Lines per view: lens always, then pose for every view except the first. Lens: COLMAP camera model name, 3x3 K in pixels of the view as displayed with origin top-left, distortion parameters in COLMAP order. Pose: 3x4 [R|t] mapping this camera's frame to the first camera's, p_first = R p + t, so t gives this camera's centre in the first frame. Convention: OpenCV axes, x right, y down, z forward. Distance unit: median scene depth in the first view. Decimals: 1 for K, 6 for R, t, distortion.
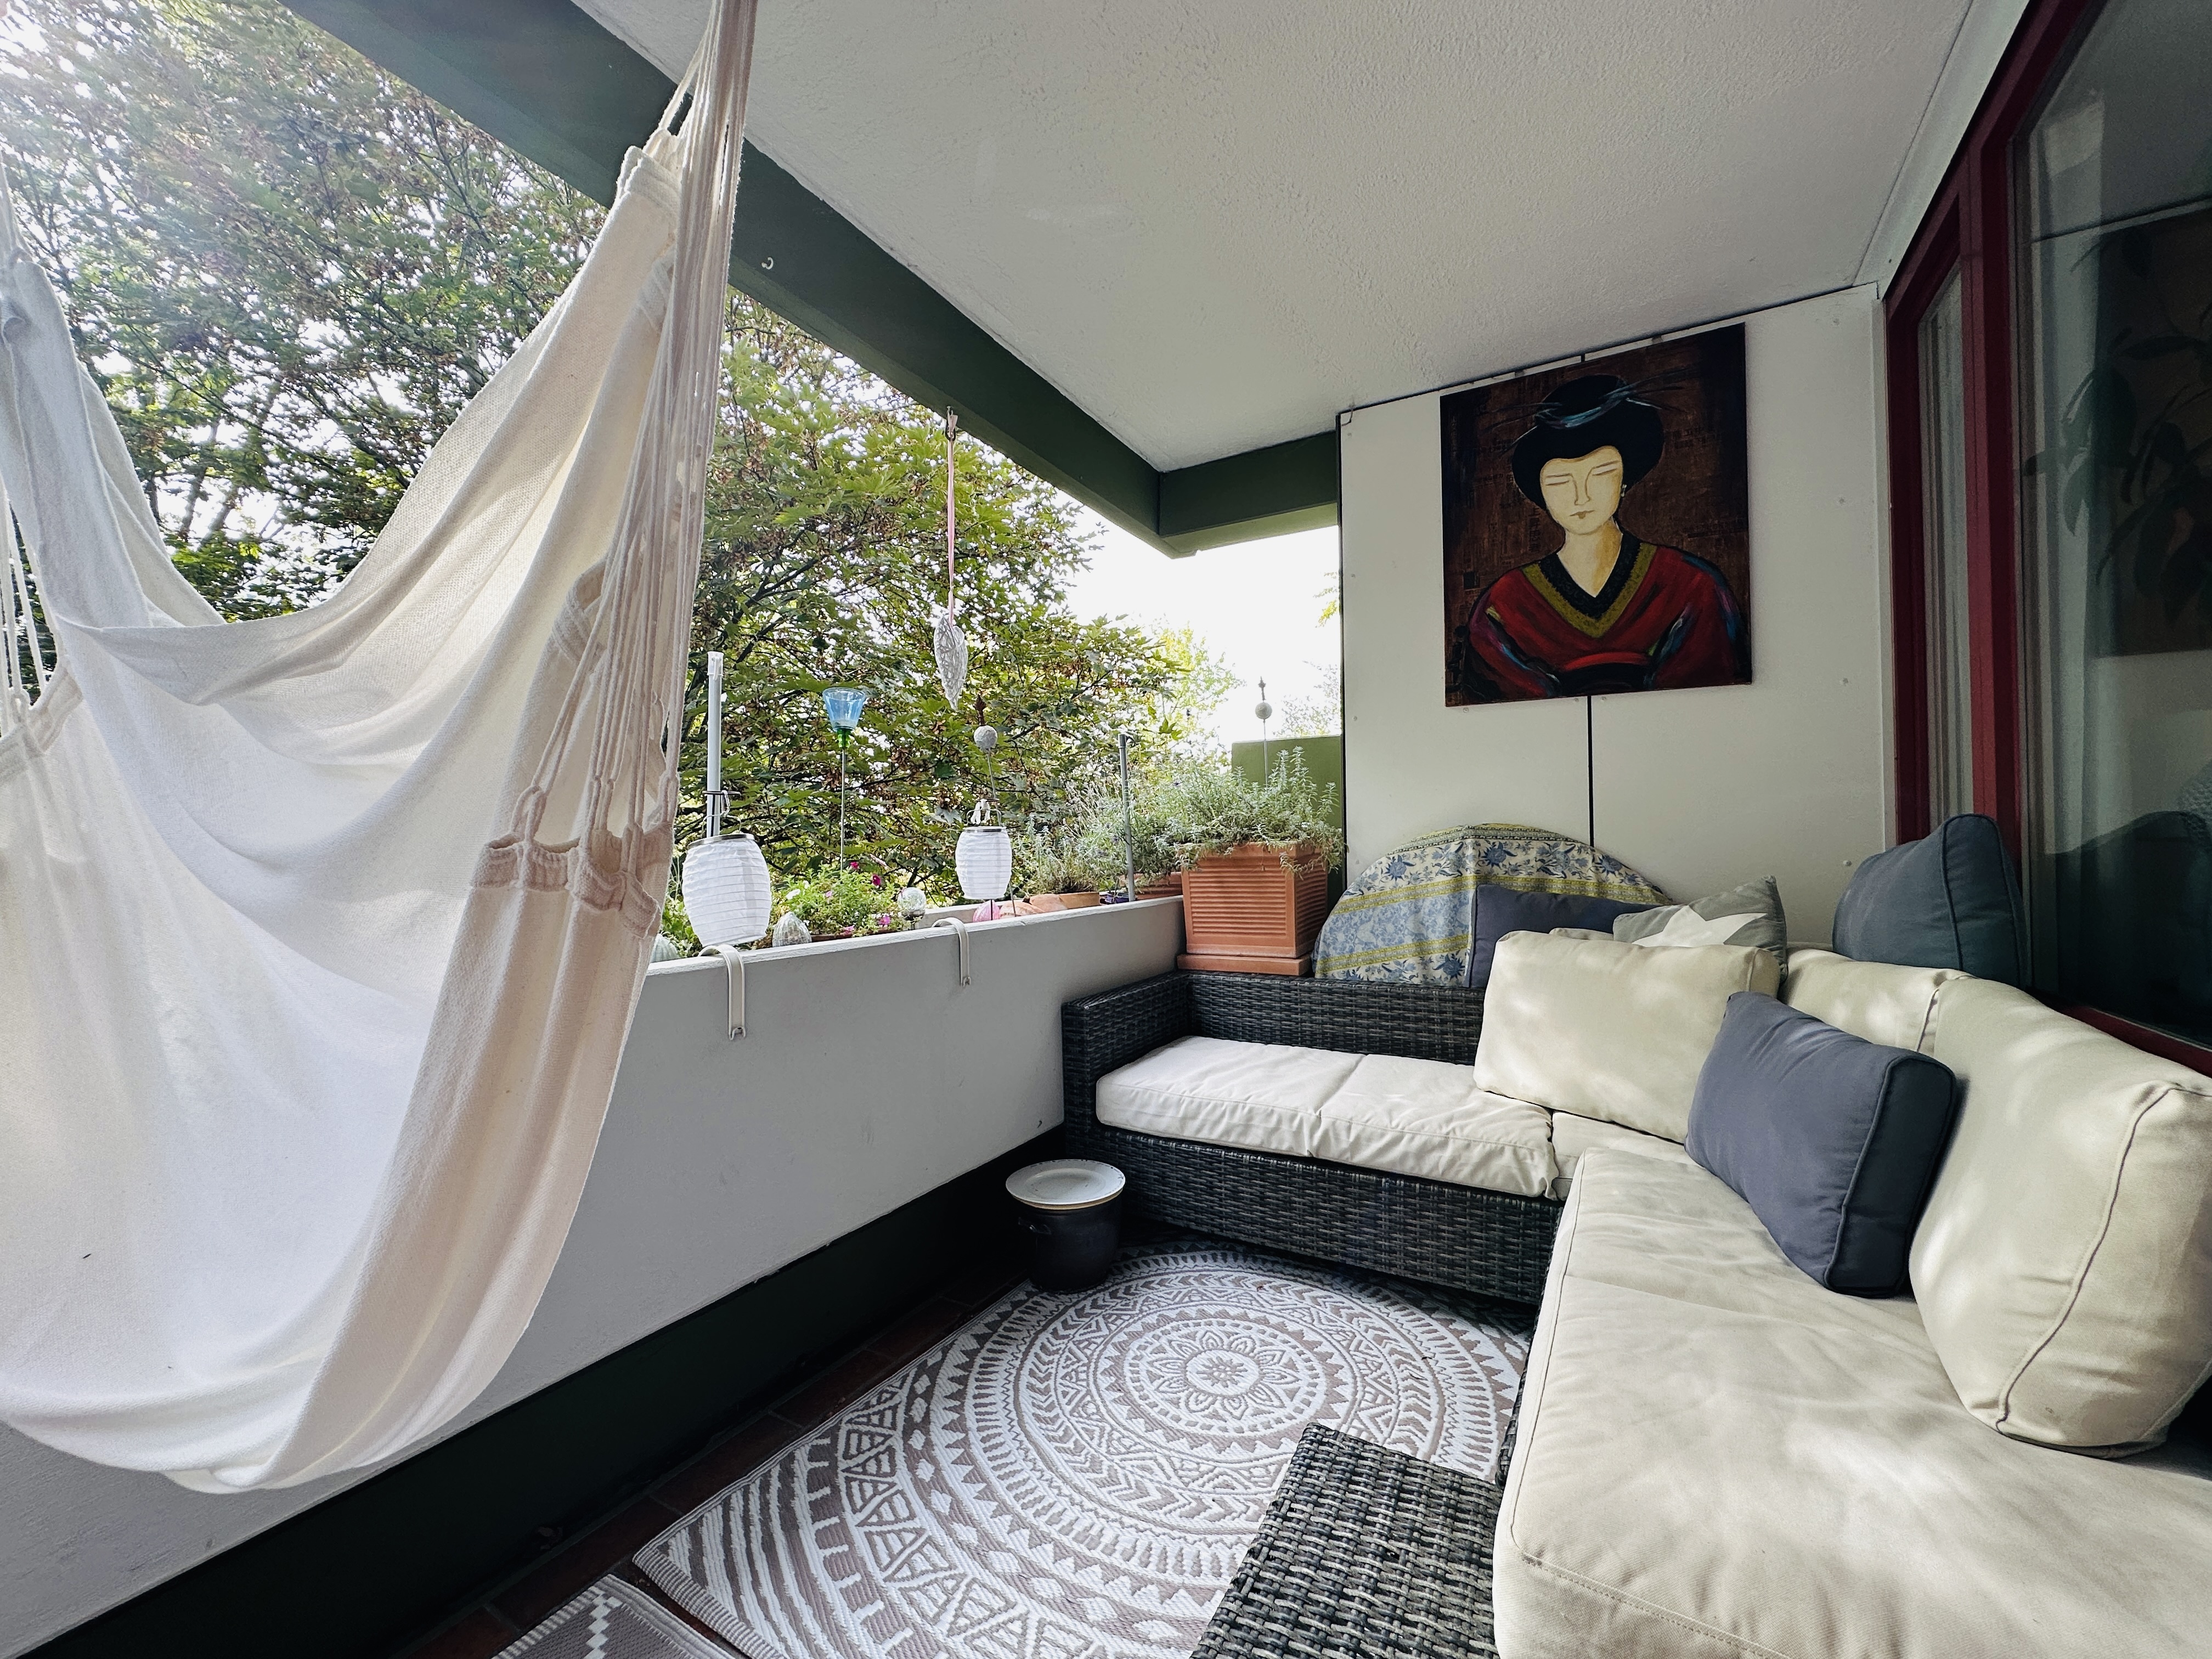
lens RADIAL K [[879.5, 0, 1106.0], [0, 879.5, 829.5], [0, 0, 1]] dist [-0.003220, 0.000094]
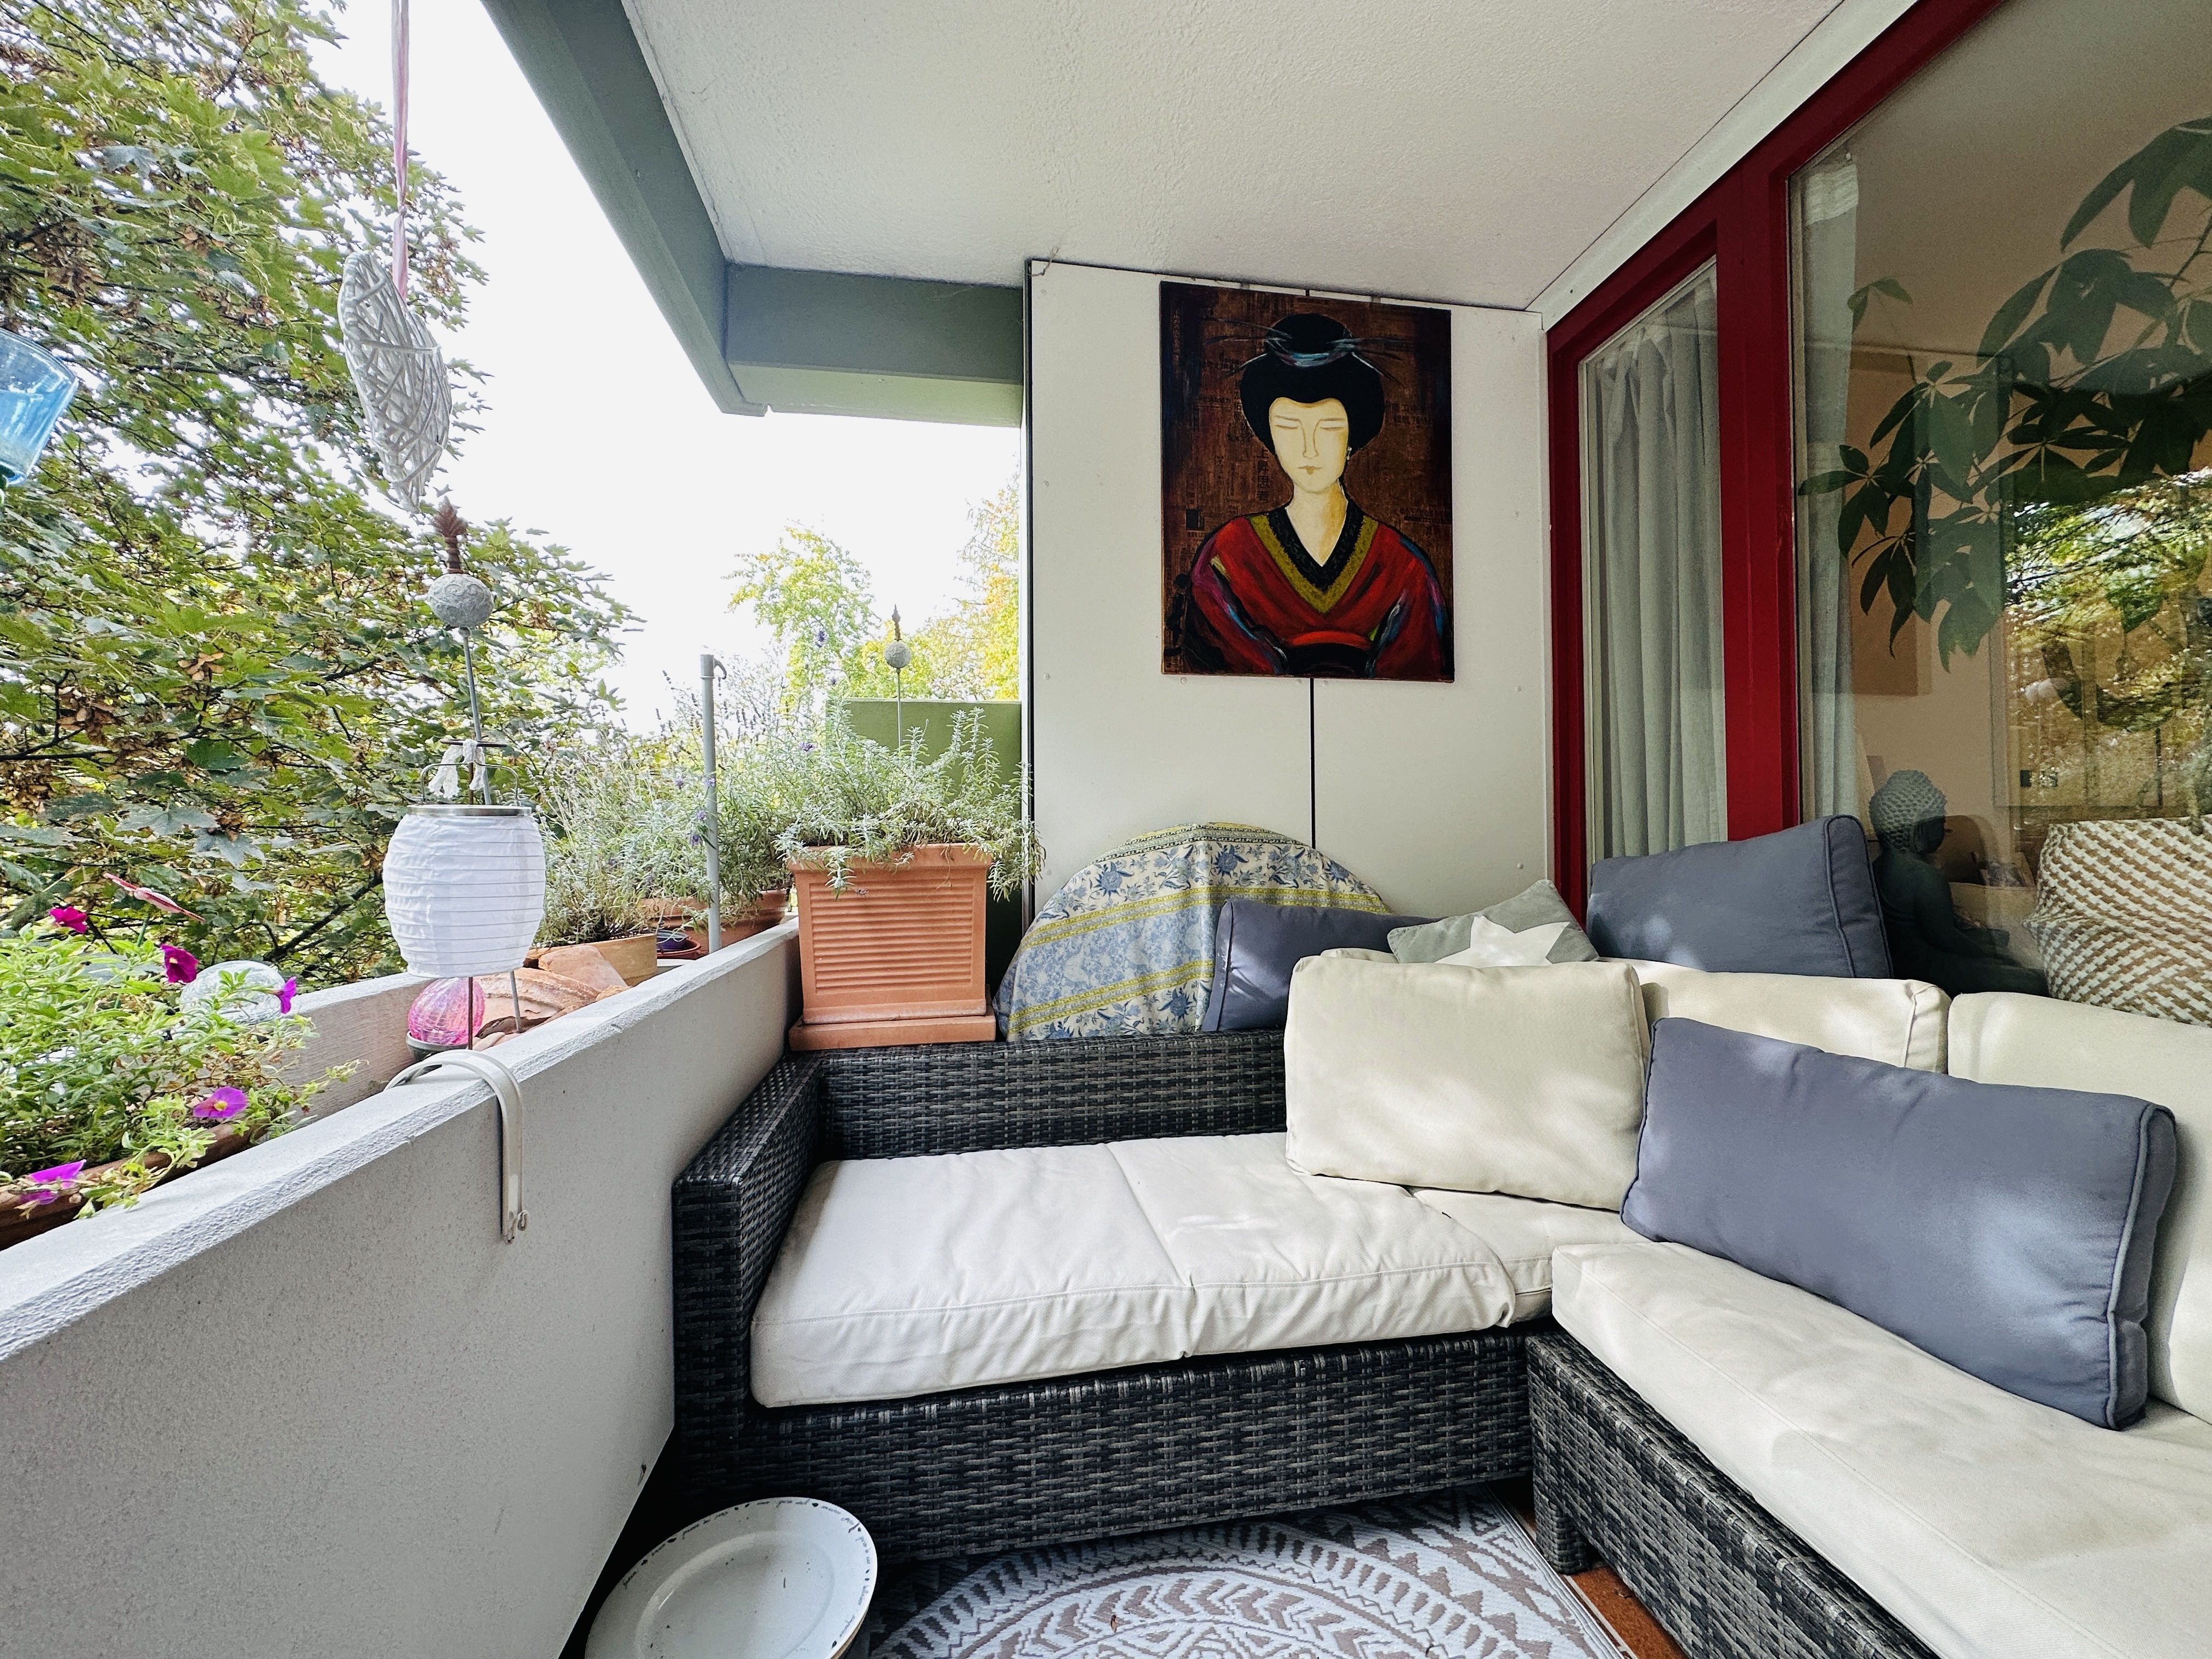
lens RADIAL K [[879.5, 0, 1106.0], [0, 879.5, 829.5], [0, 0, 1]] dist [-0.003220, 0.000094]
pose [[0.778107, 0.014952, 0.627954, -0.157424], [-0.008830, 0.999878, -0.012867, 0.011595], [-0.628070, 0.004467, 0.778144, 0.450399]]
